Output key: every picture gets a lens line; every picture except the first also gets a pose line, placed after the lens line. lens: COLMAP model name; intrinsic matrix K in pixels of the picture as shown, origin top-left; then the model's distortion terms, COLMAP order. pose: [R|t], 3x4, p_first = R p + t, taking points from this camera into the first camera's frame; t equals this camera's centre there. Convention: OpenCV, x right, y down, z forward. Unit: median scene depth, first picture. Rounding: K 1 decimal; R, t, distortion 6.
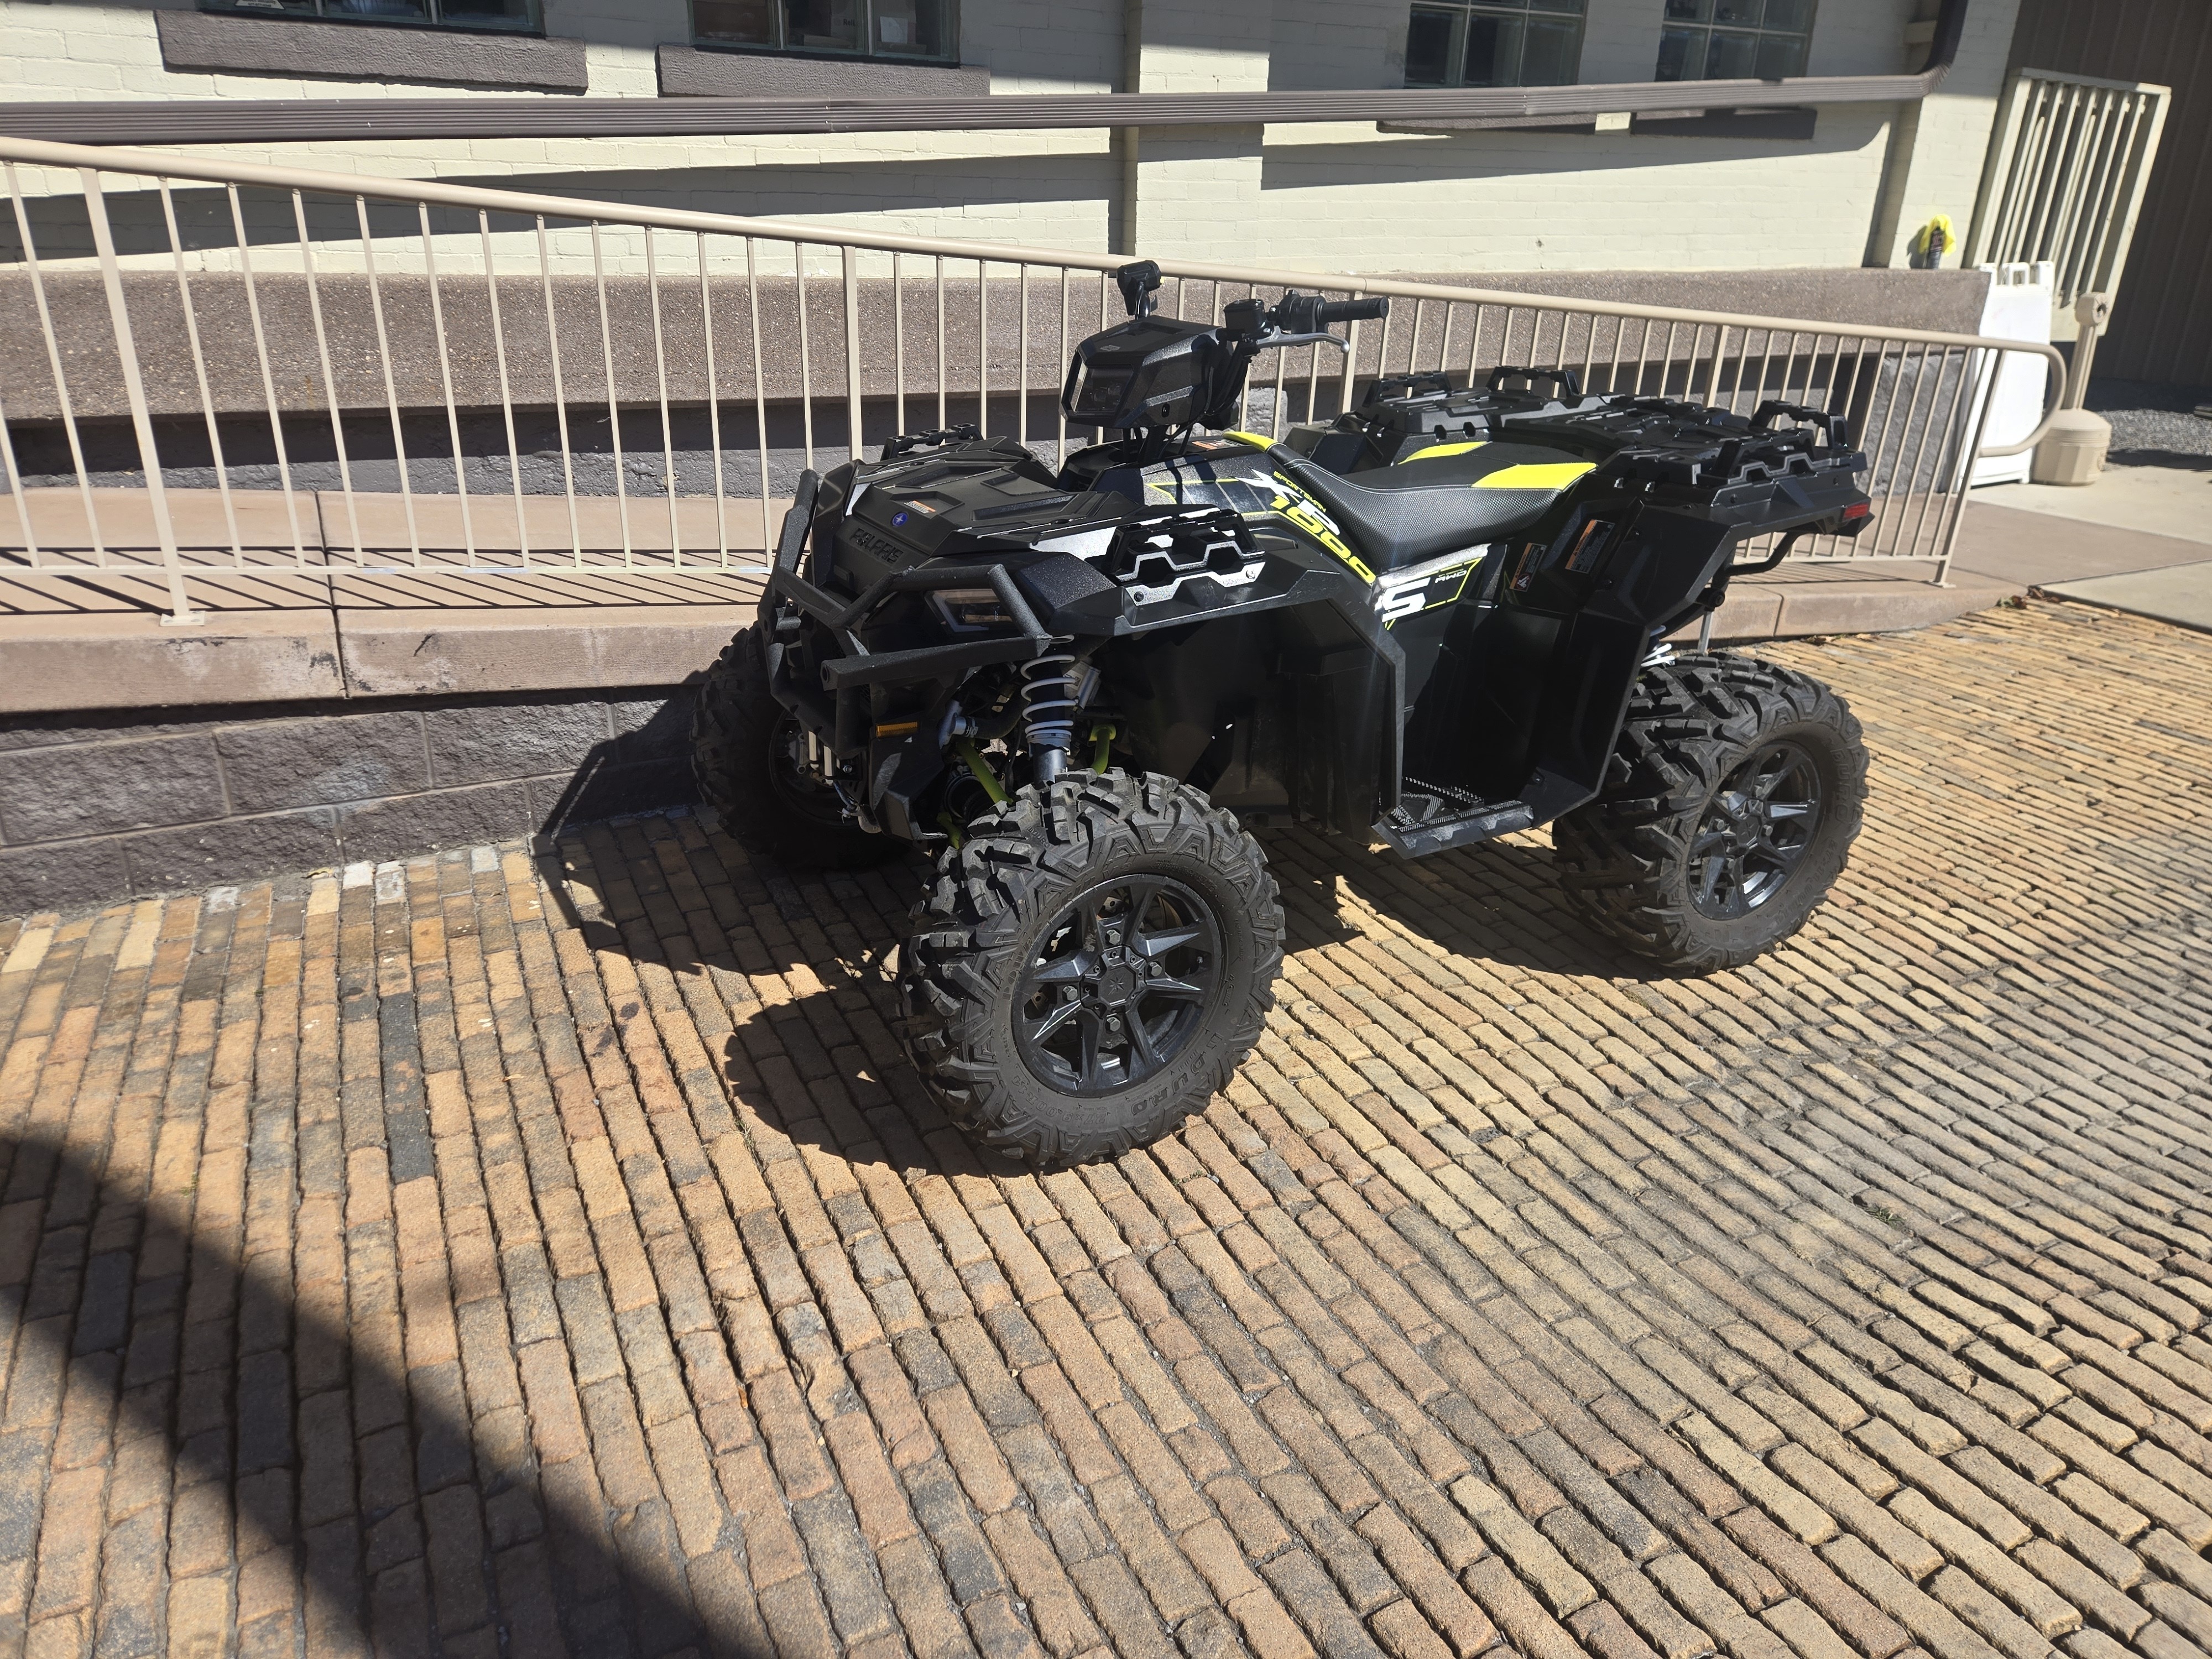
lens RADIAL K [[1501.0, 0, 1098.2], [0, 1501.0, 829.6], [0, 0, 1]] dist [0.031664, -0.008375]
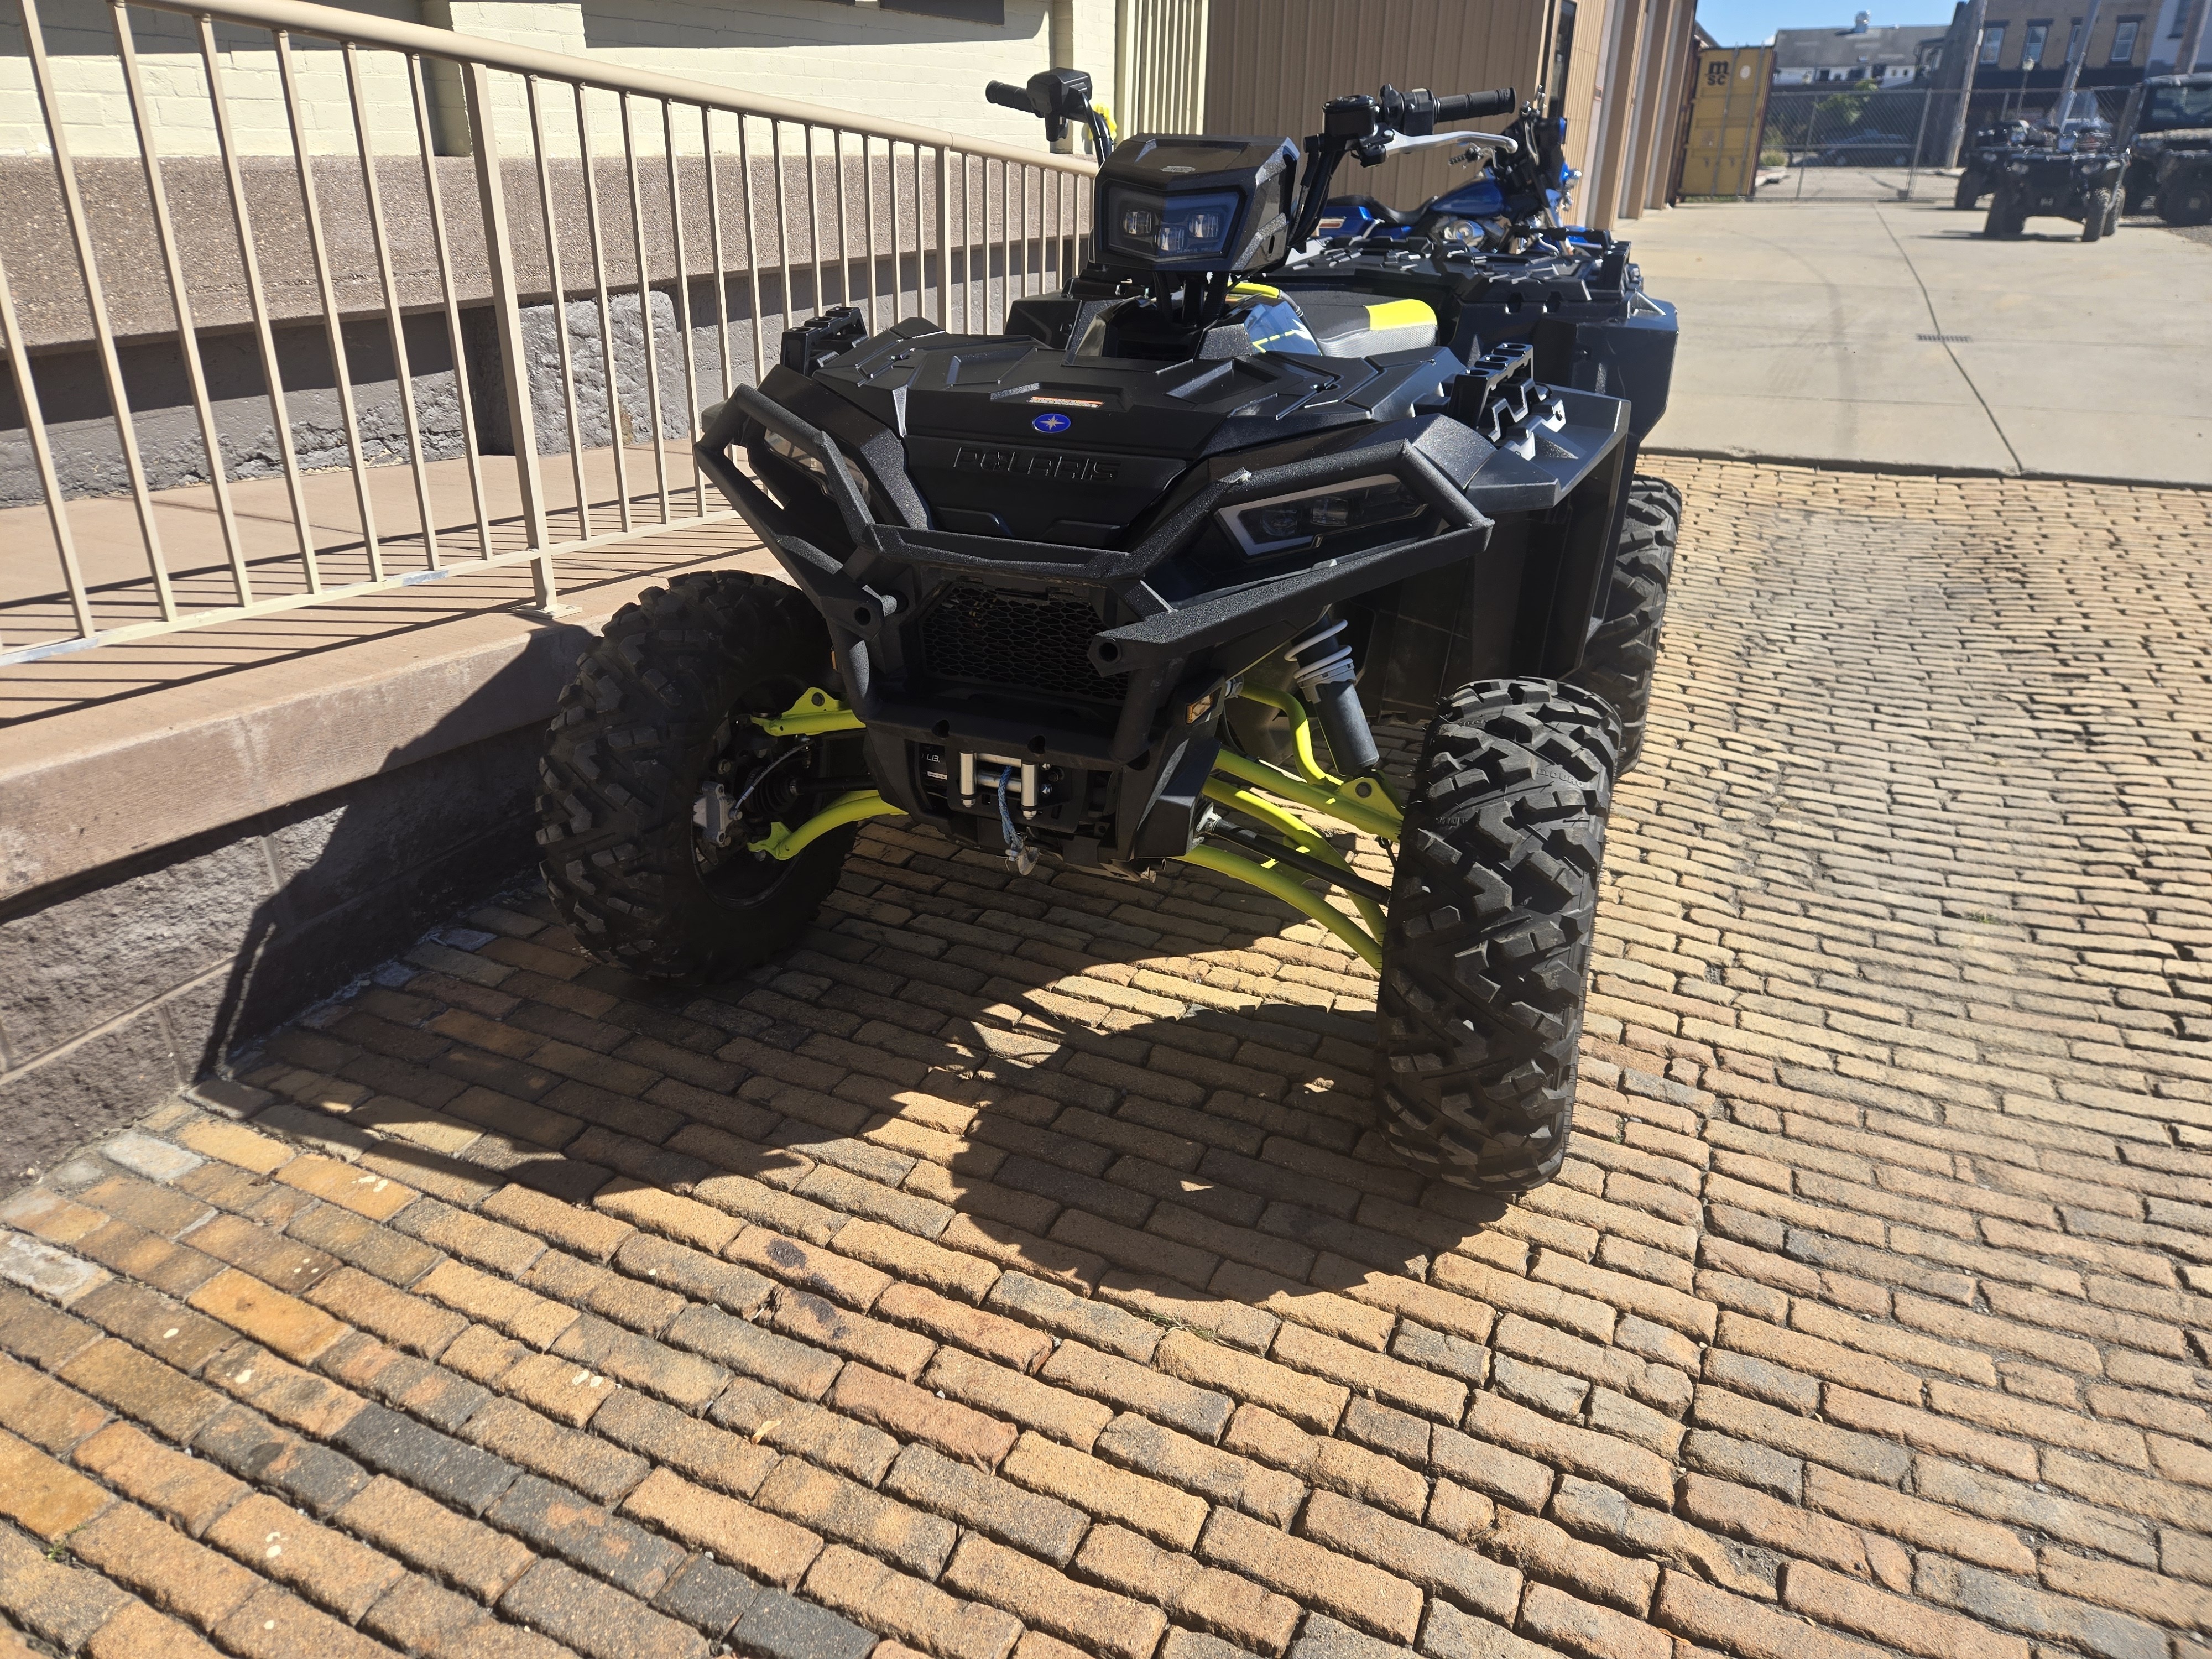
lens RADIAL K [[1501.0, 0, 1100.3], [0, 1501.0, 816.1], [0, 0, 1]] dist [0.031664, -0.008375]
pose [[0.773691, -0.272307, 0.572058, -0.497887], [0.253674, 0.960532, 0.114140, -0.091654], [-0.580561, 0.056807, 0.812232, 0.378444]]
